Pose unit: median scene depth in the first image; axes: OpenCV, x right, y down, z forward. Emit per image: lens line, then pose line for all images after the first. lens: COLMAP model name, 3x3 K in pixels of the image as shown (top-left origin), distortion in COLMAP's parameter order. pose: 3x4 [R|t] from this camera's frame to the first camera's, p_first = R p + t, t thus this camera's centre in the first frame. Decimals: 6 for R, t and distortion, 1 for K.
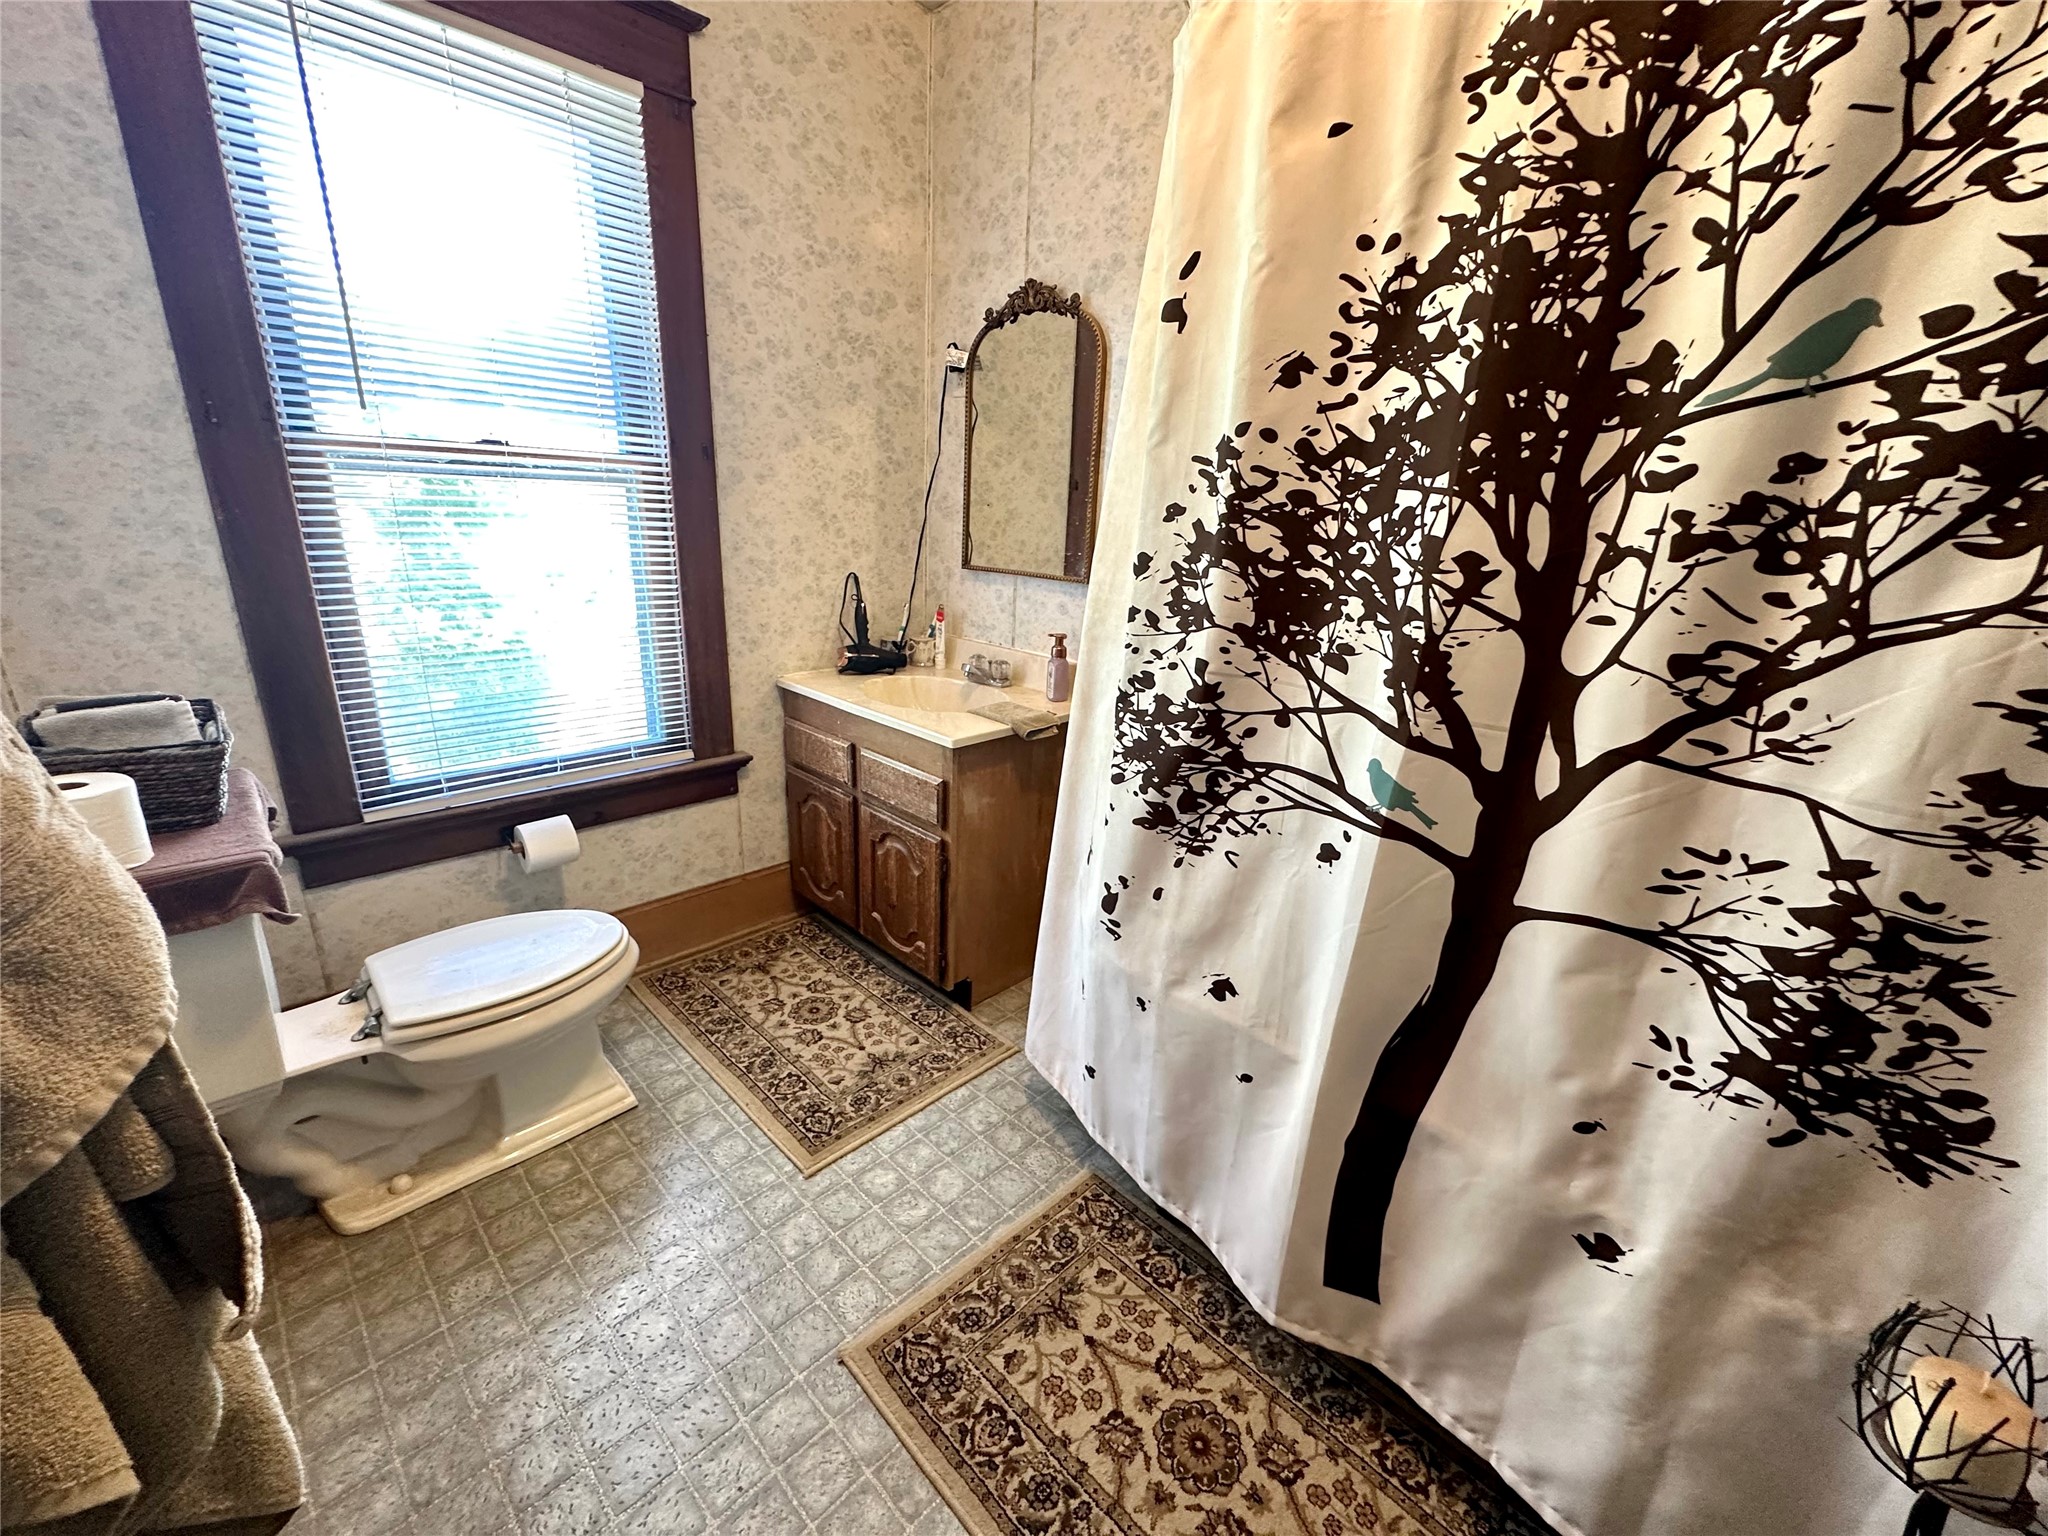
lens RADIAL K [[826.8, 0, 1020.0], [0, 826.8, 764.4], [0, 0, 1]] dist [0.004921, 0.000688]
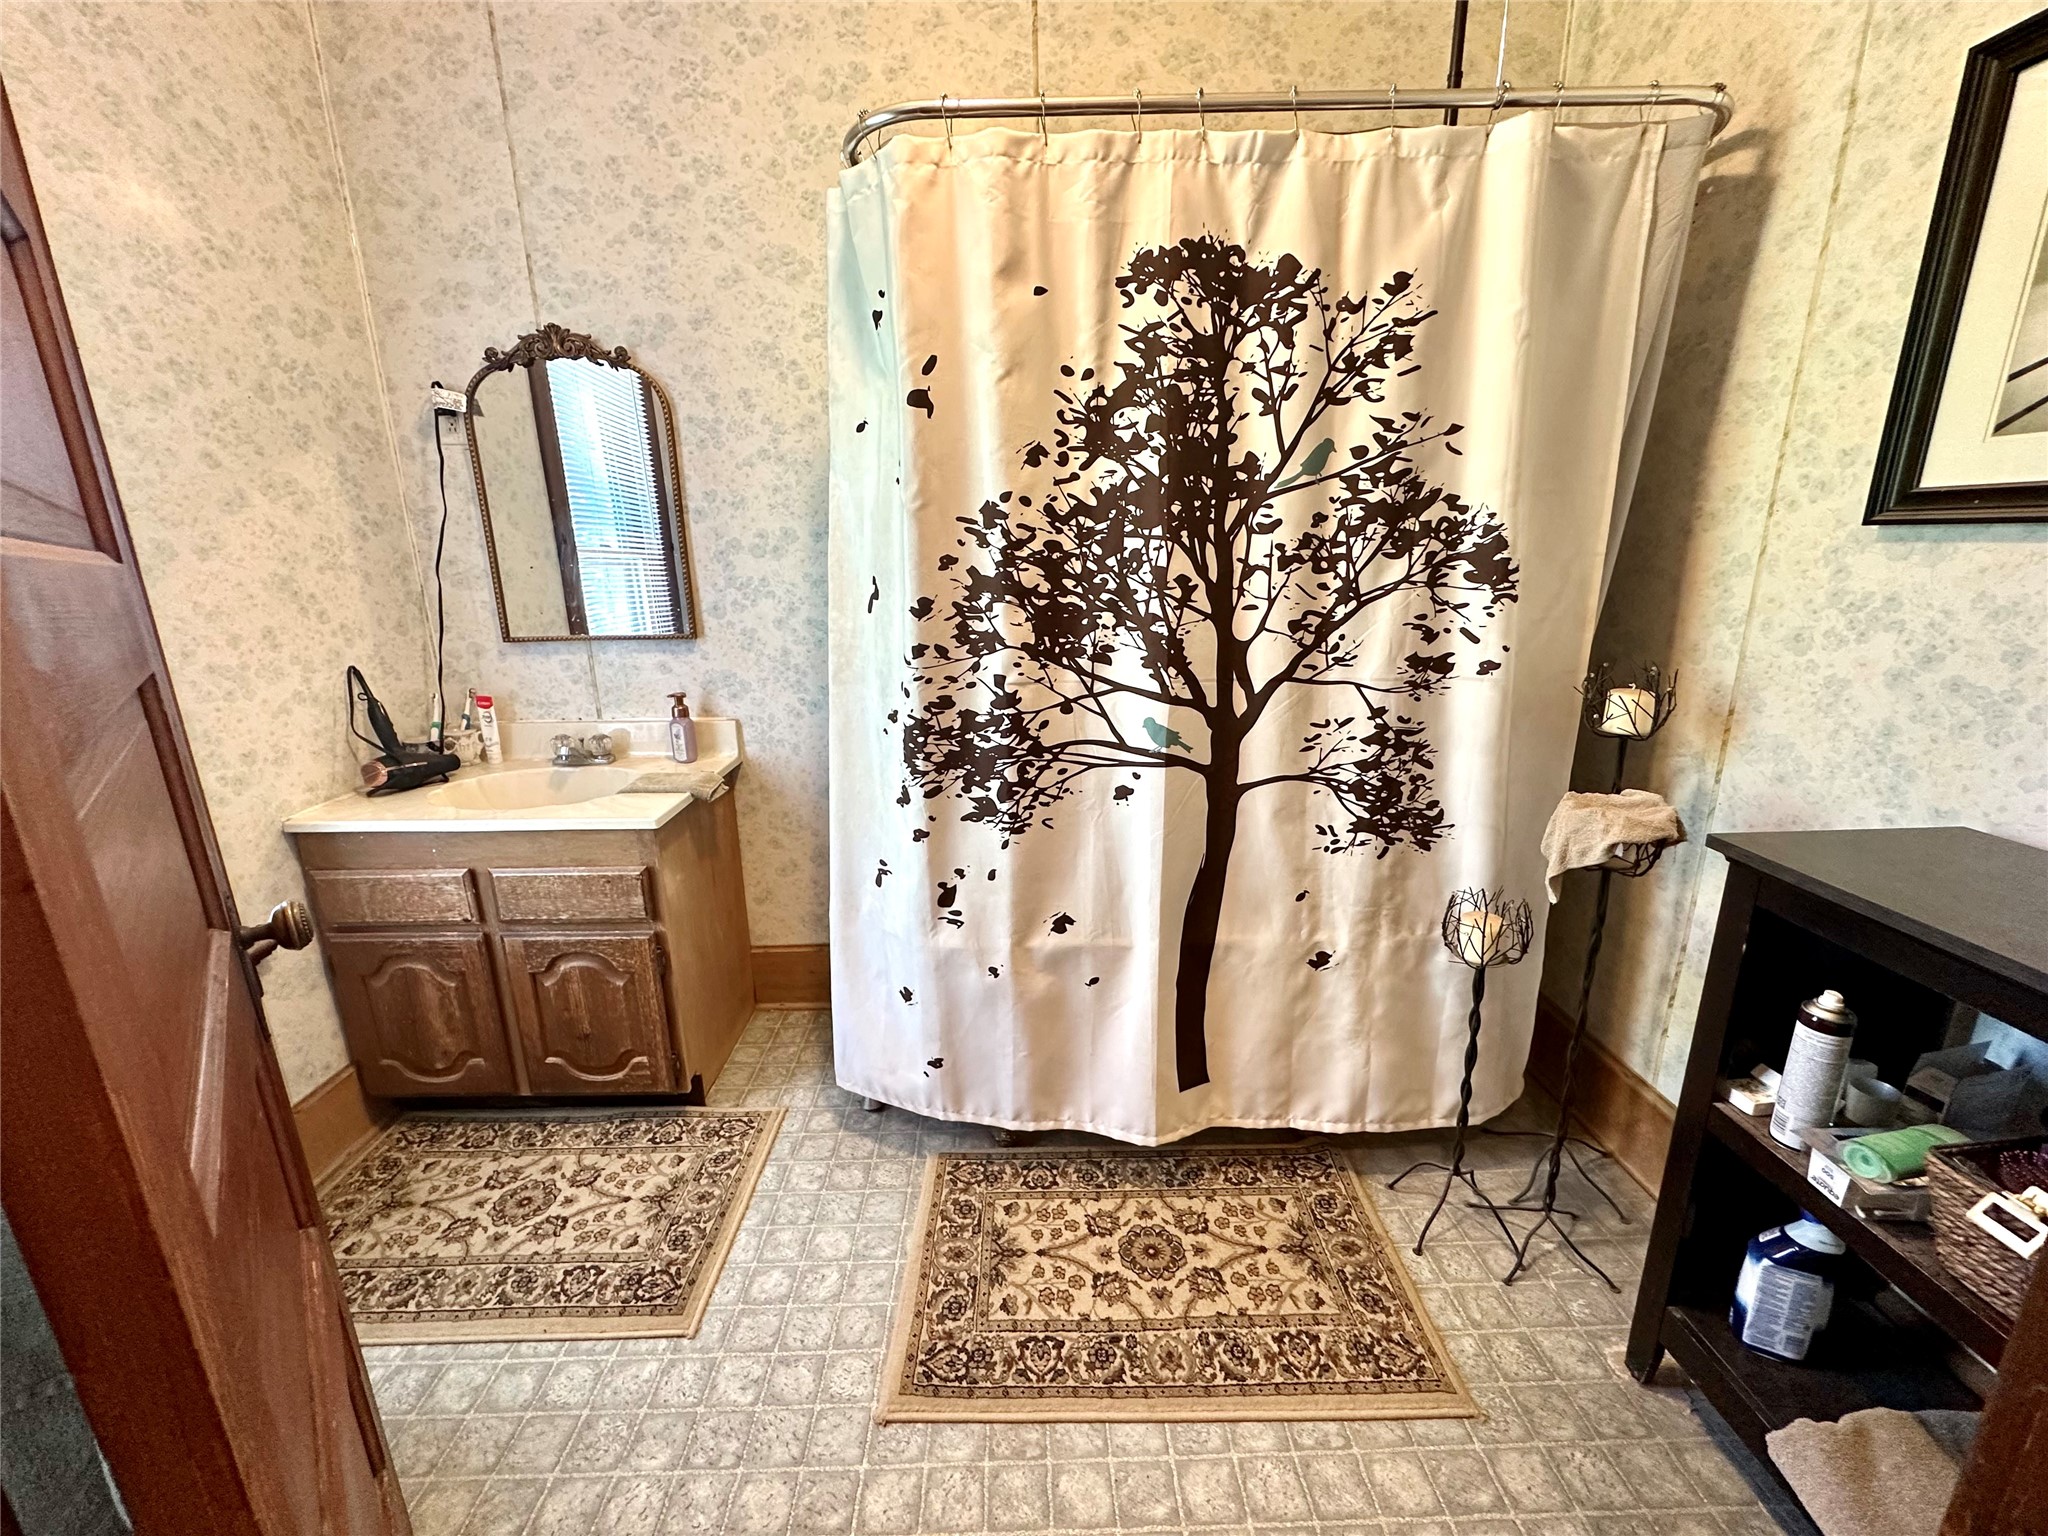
lens RADIAL K [[826.8, 0, 1024.1], [0, 826.8, 766.4], [0, 0, 1]] dist [0.004921, 0.000688]
pose [[0.700705, -0.233676, 0.674098, -0.650355], [0.258487, 0.963798, 0.065411, -0.066621], [-0.664979, 0.128411, 0.735740, 0.064972]]
